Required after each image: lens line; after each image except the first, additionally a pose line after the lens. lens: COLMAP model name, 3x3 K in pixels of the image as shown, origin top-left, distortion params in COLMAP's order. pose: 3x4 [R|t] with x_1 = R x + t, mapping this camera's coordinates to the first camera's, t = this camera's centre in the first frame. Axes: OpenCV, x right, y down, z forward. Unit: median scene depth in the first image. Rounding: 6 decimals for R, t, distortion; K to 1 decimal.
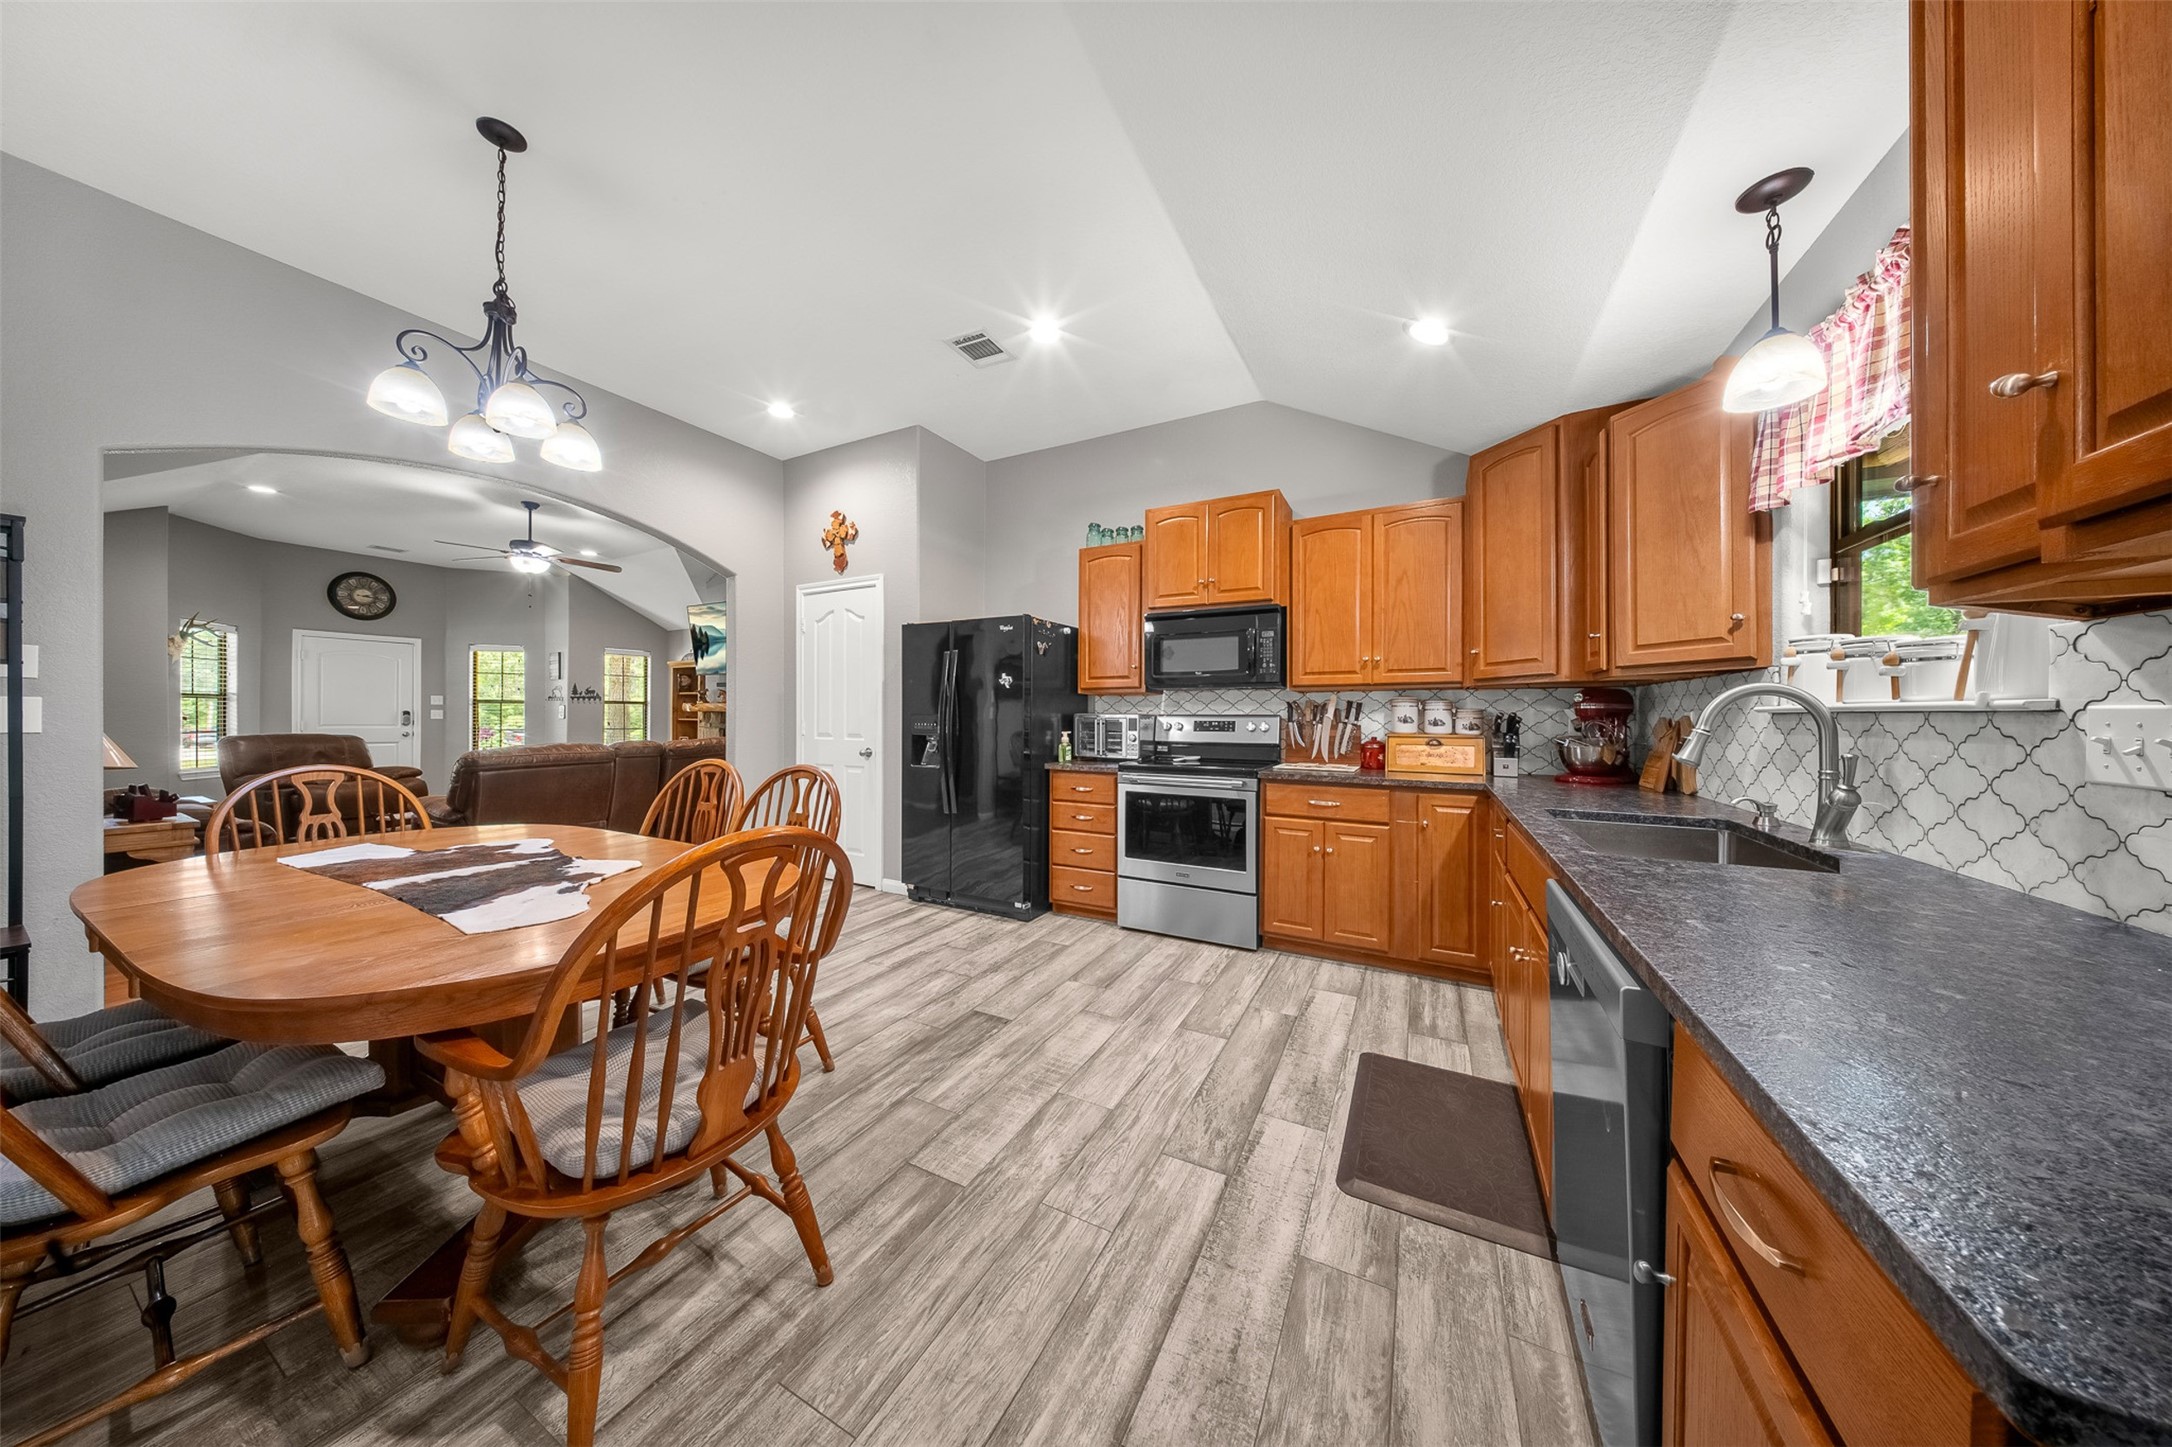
lens RADIAL K [[643.4, 0, 1081.0], [0, 643.4, 714.0], [0, 0, 1]] dist [0.001103, 0.000016]
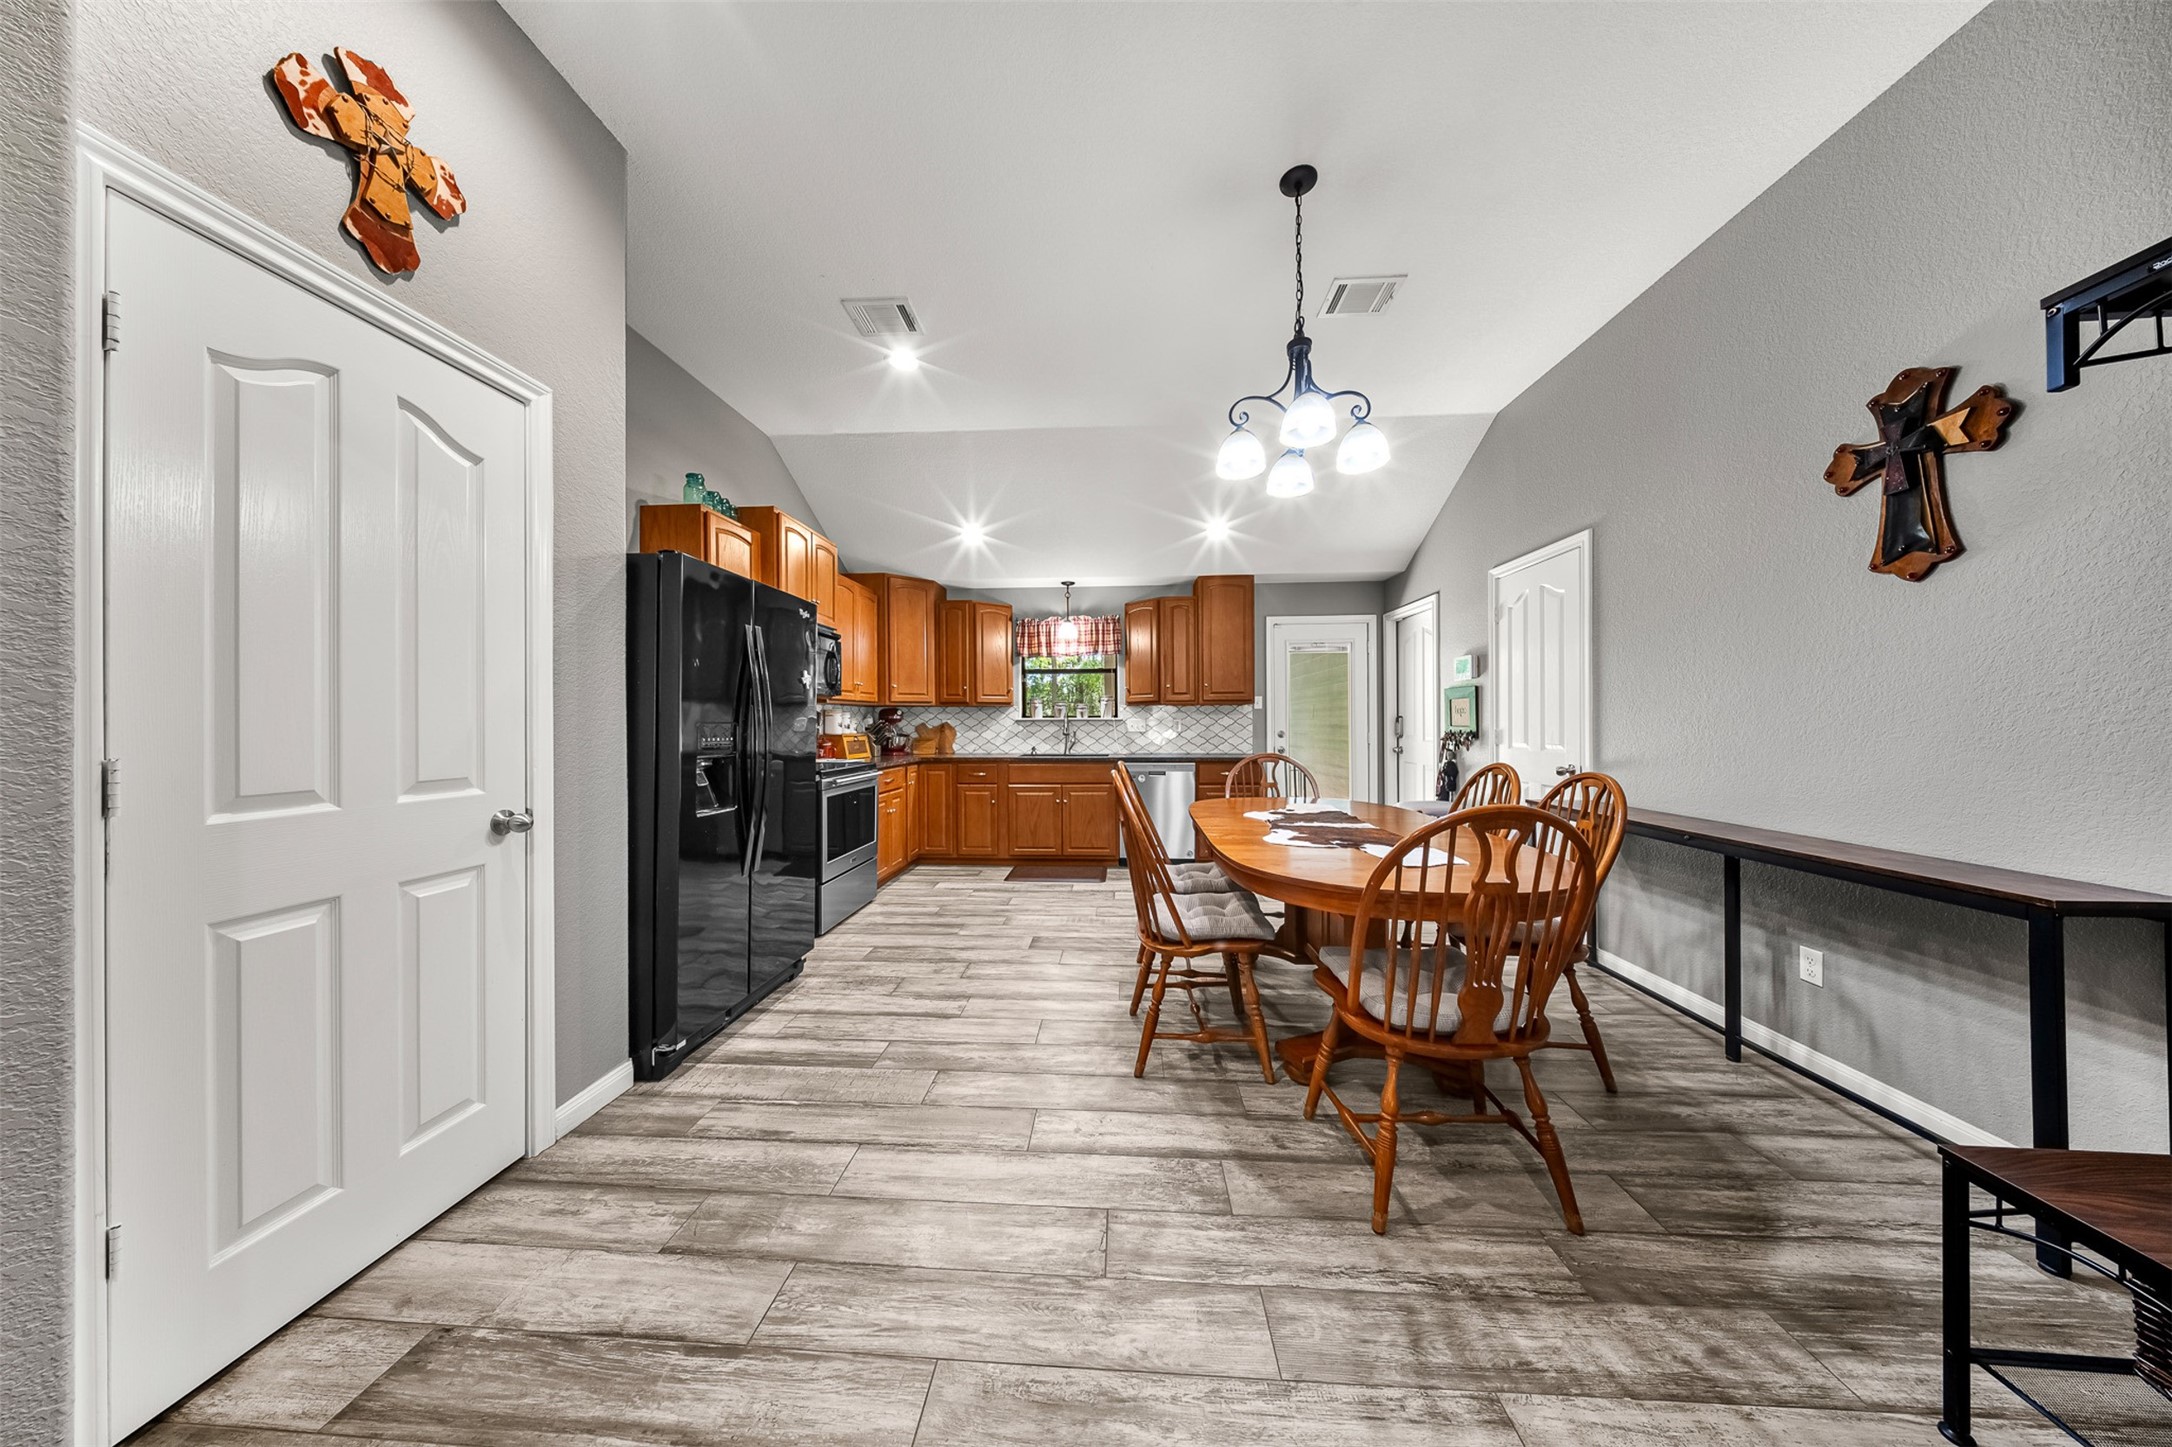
lens RADIAL K [[643.4, 0, 1079.5], [0, 643.4, 720.2], [0, 0, 1]] dist [0.001103, 0.000016]
pose [[-0.406929, 0.004423, 0.913449, -0.988826], [0.007068, 0.999974, -0.001693, 0.001333], [-0.913432, 0.005767, -0.406950, 1.012338]]
